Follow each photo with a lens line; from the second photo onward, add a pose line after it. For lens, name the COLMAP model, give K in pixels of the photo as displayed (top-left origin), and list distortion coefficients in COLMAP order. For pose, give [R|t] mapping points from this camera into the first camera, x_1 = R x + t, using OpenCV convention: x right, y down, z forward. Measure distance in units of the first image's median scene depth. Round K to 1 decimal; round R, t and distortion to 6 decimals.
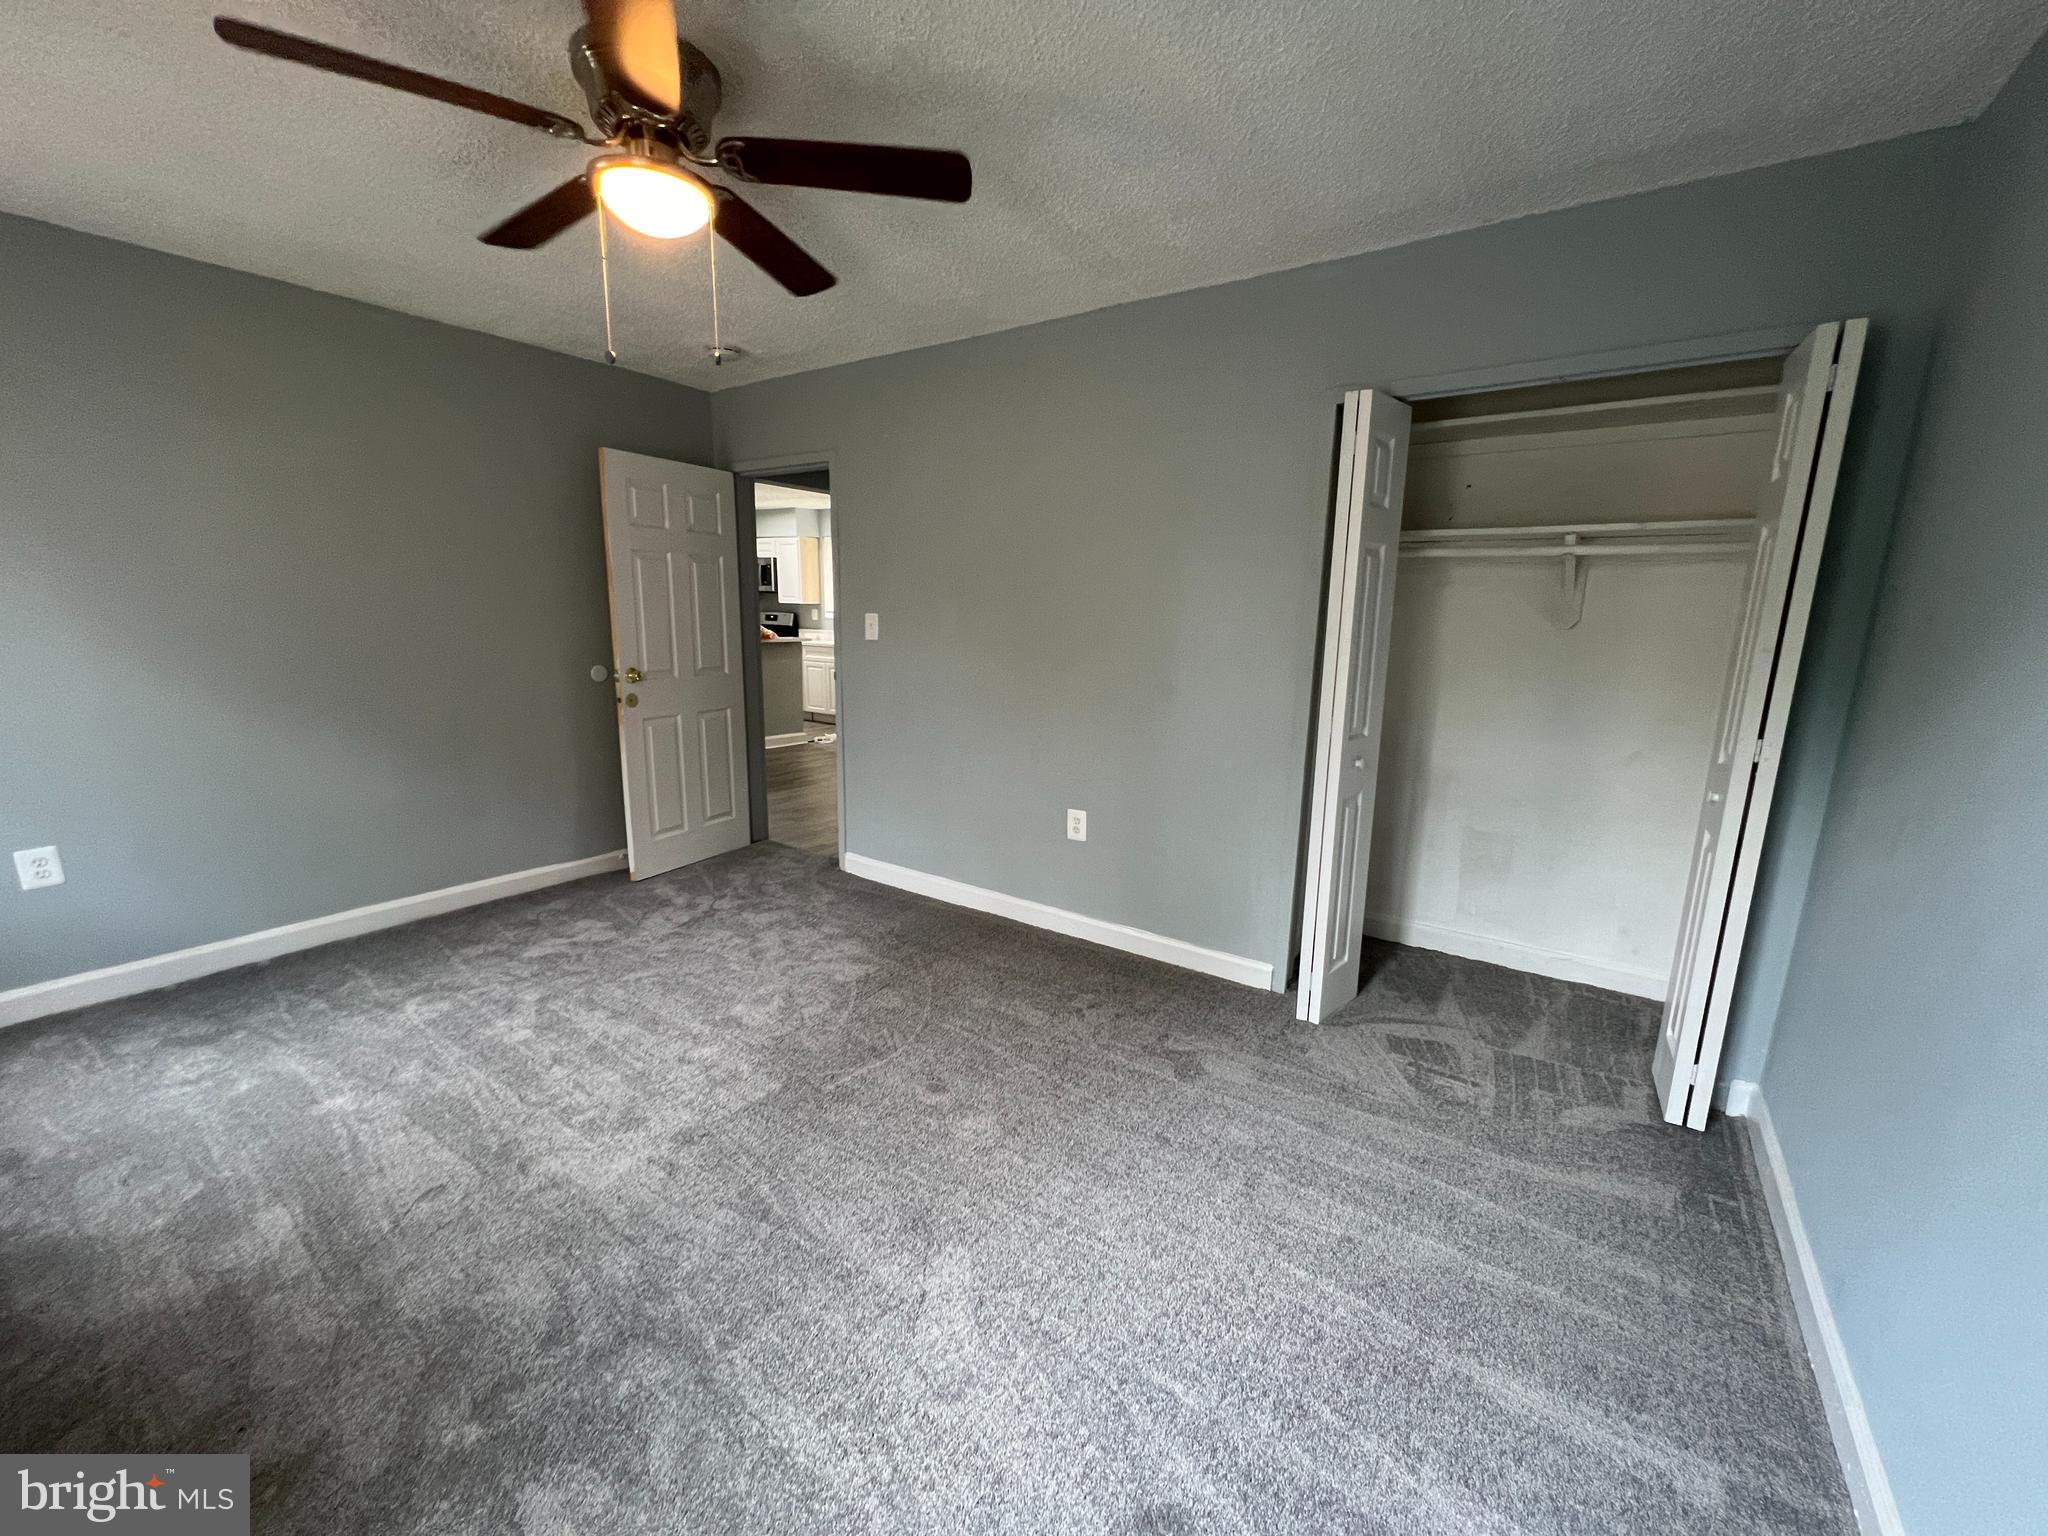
lens RADIAL K [[825.4, 0, 1024.0], [0, 825.4, 768.0], [0, 0, 1]] dist [0.000139, 0.000183]
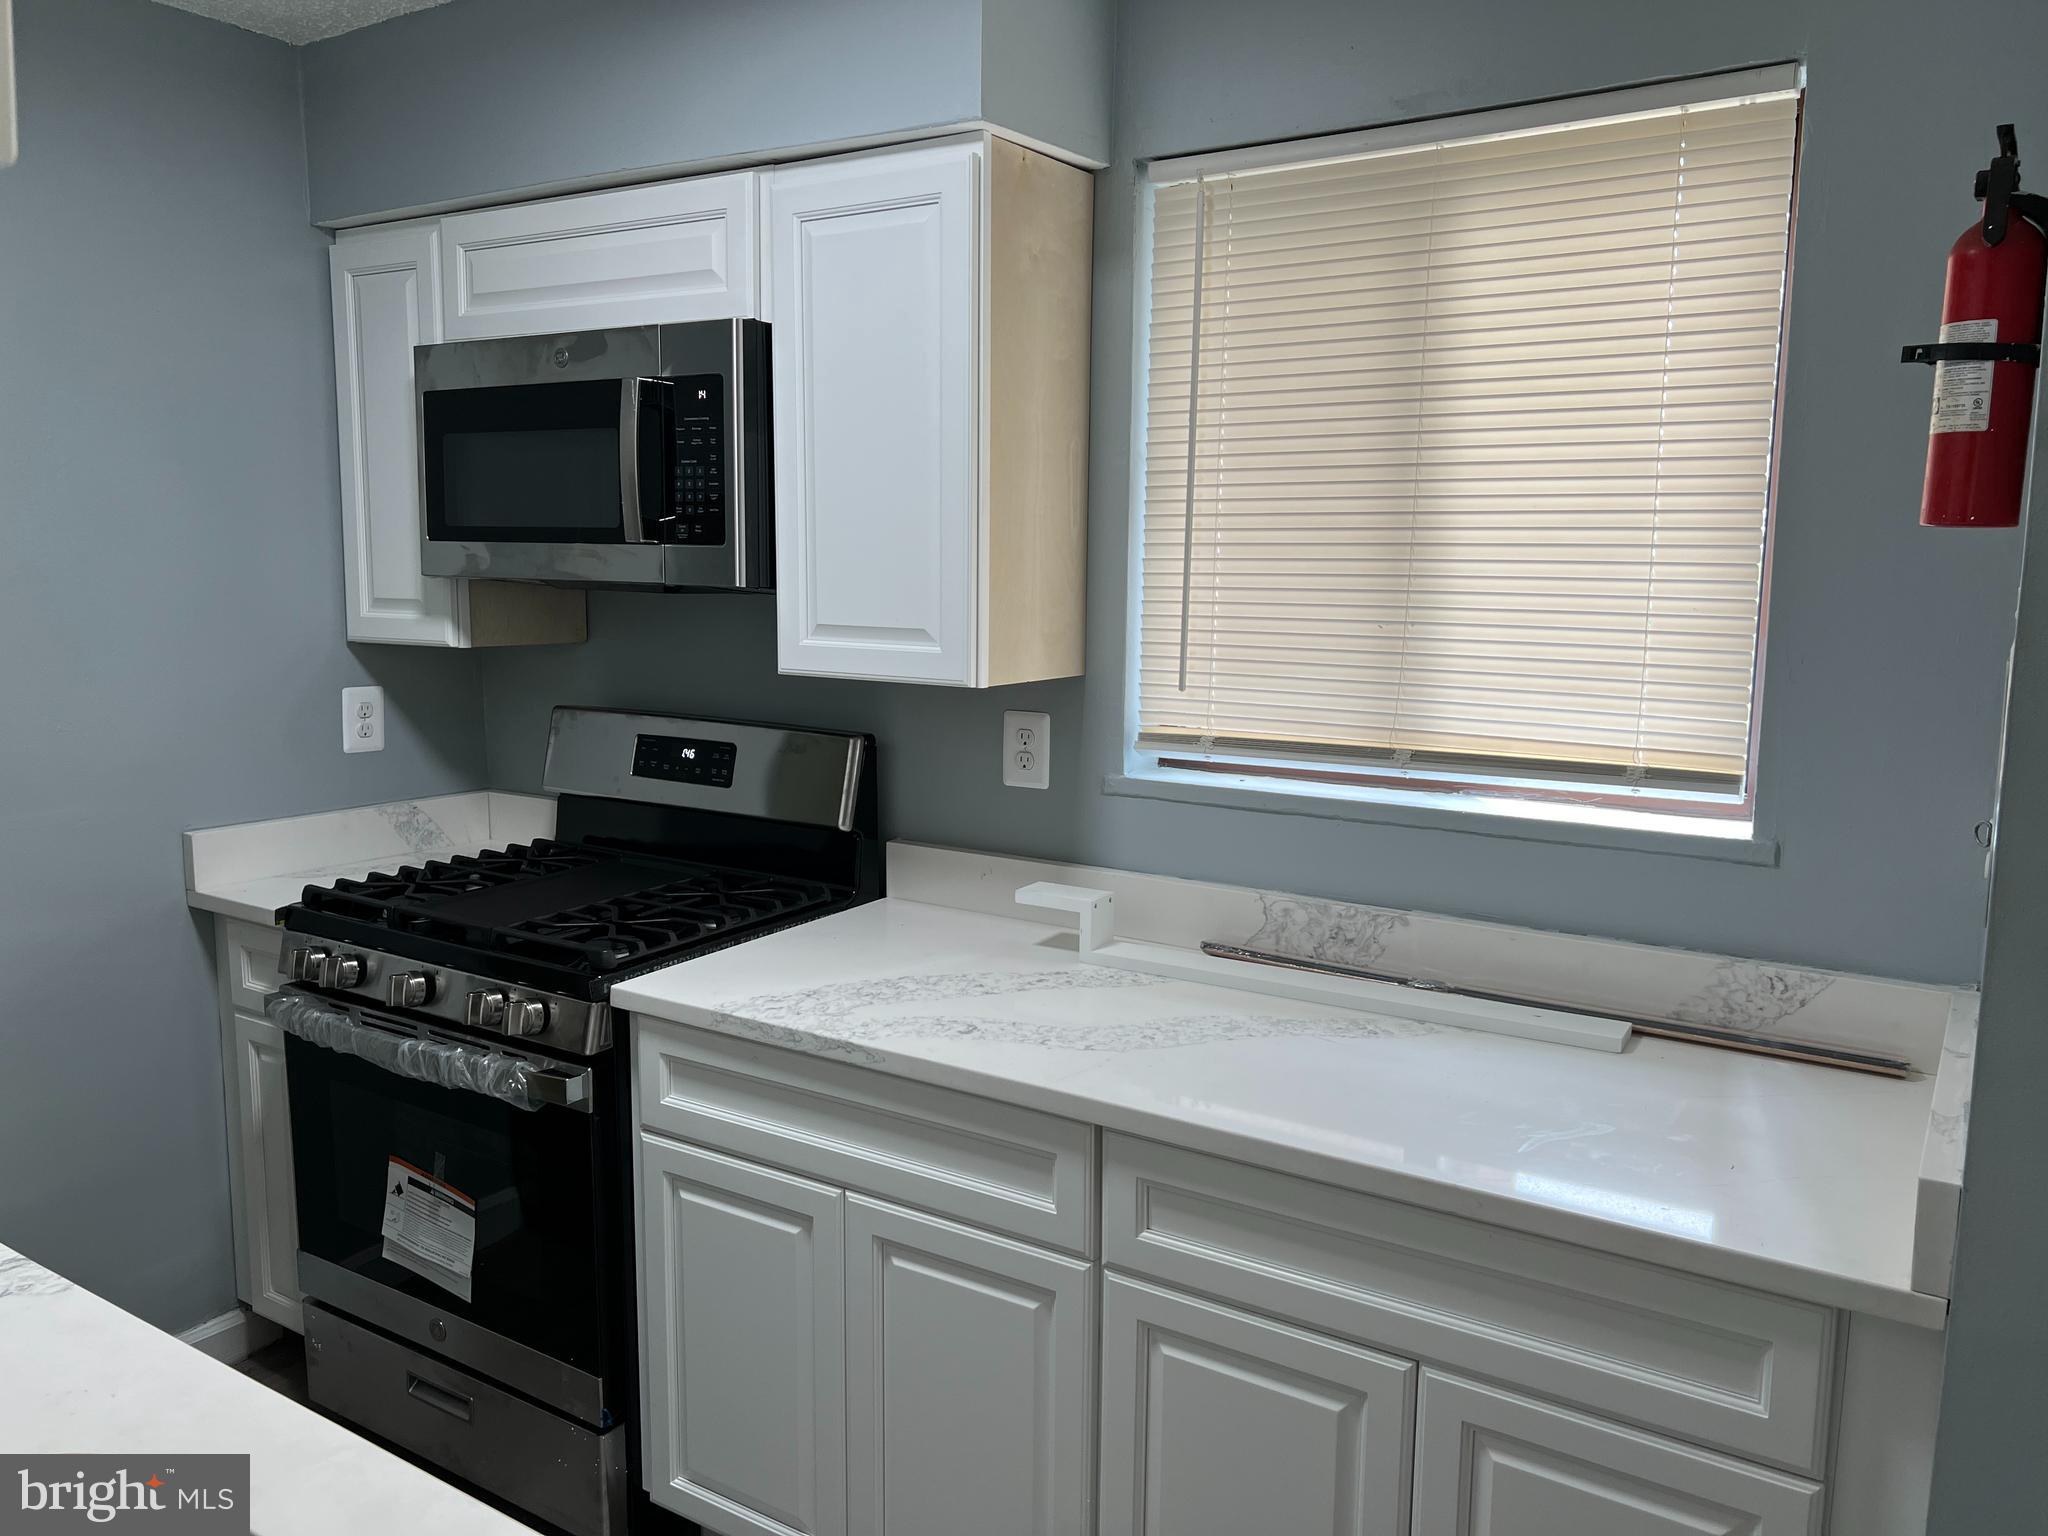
lens RADIAL K [[1549.2, 0, 1020.9], [0, 1549.2, 778.2], [0, 0, 1]] dist [0.104695, -0.195065]
pose [[0.999504, -0.006163, 0.030895, -0.266157], [0.007861, 0.998447, -0.055147, -0.169821], [-0.030507, 0.055362, 0.998000, 0.751640]]
